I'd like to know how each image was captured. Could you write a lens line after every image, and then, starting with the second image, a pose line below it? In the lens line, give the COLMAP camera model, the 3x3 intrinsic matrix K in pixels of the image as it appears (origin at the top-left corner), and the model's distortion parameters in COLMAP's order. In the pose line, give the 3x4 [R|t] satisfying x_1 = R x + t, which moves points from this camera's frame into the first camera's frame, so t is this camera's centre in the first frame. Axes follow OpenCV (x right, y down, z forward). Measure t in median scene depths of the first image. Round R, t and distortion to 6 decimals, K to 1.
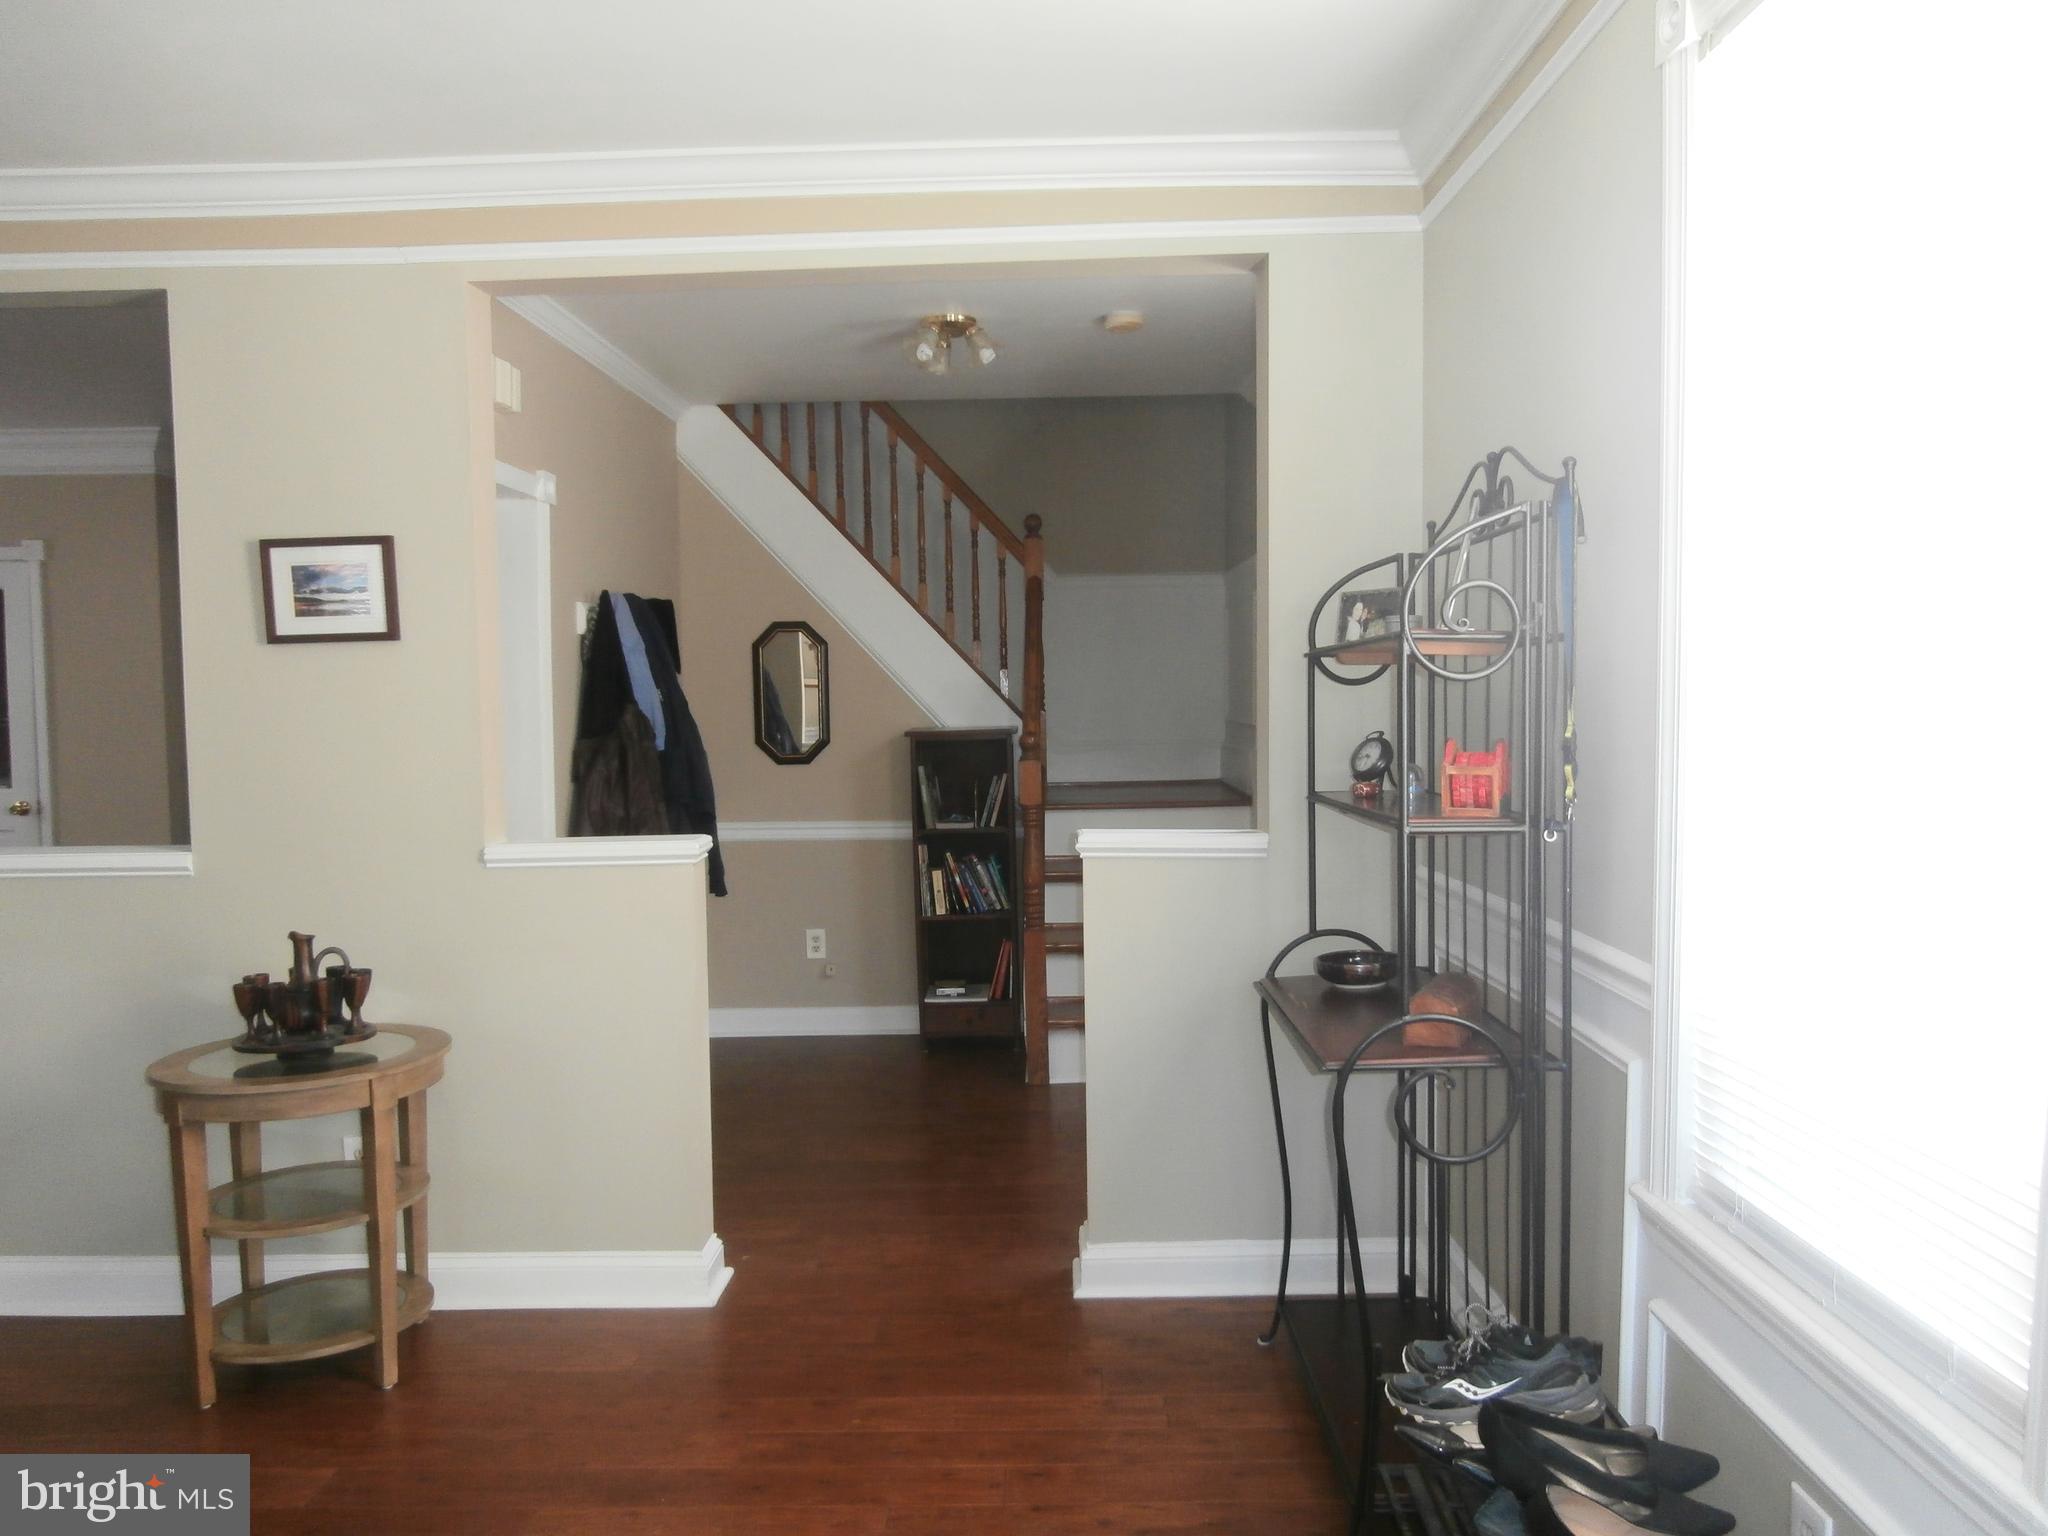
lens RADIAL K [[1525.5, 0, 1024.0], [0, 1525.5, 768.0], [0, 0, 1]] dist [-0.011880, -0.003612]
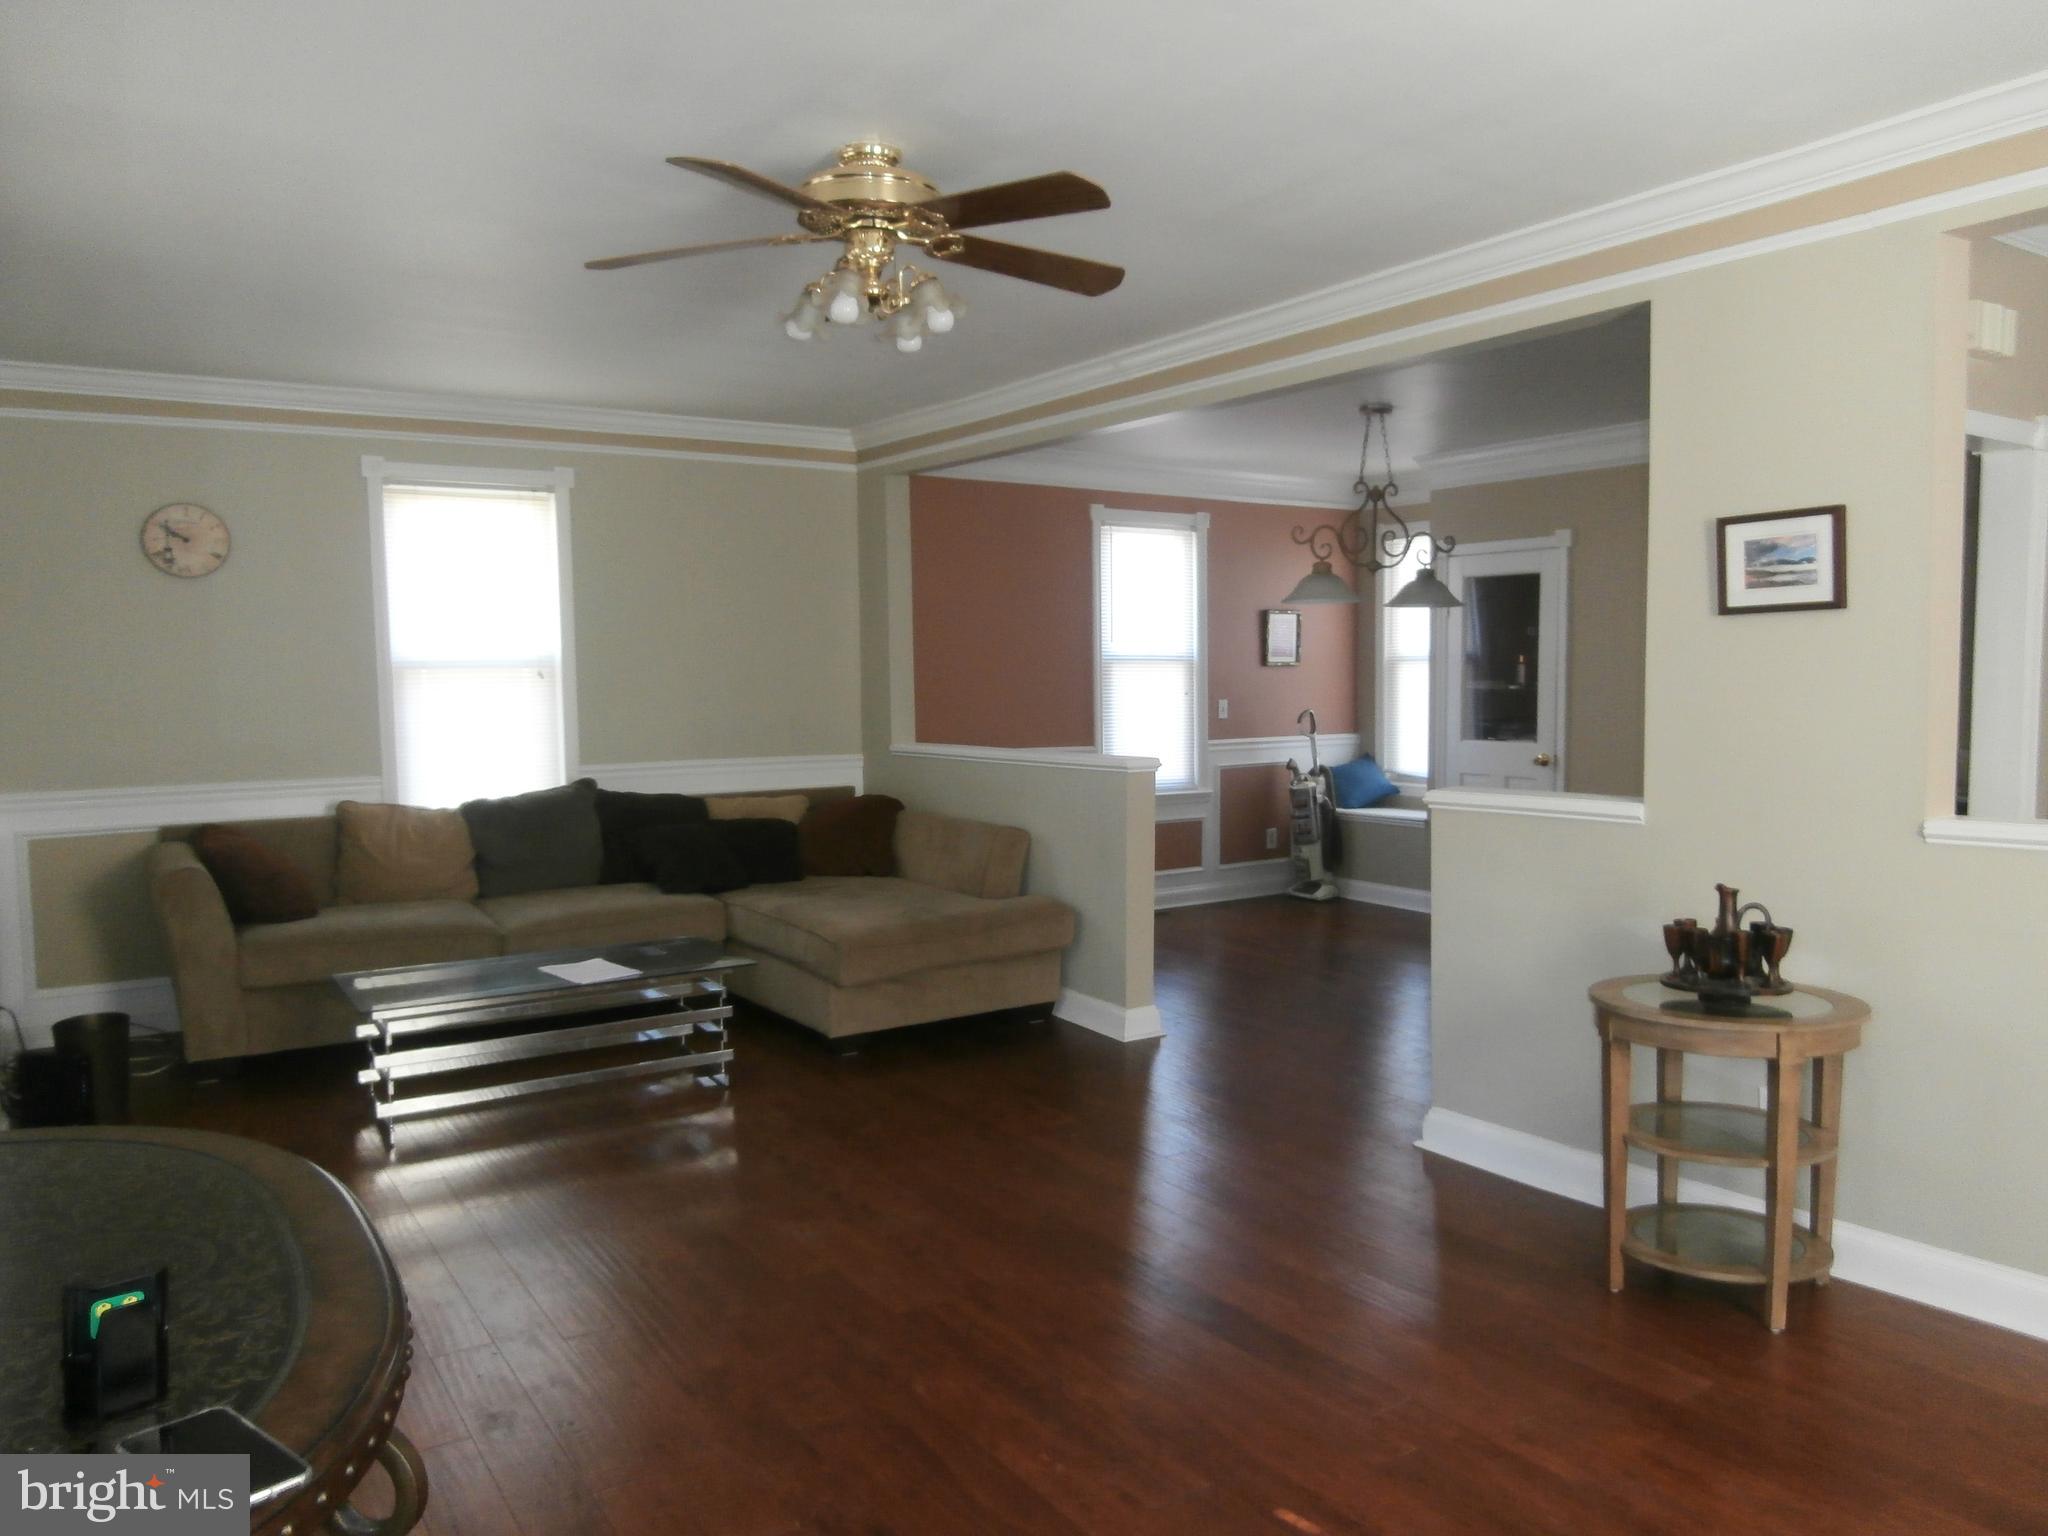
lens RADIAL K [[1558.4, 0, 1024.0], [0, 1558.4, 768.0], [0, 0, 1]] dist [0.004050, -0.004318]
pose [[0.583558, 0.055801, -0.810152, 0.118349], [-0.041327, 0.998384, 0.038998, 0.003402], [0.811019, 0.010723, 0.584921, -0.042492]]
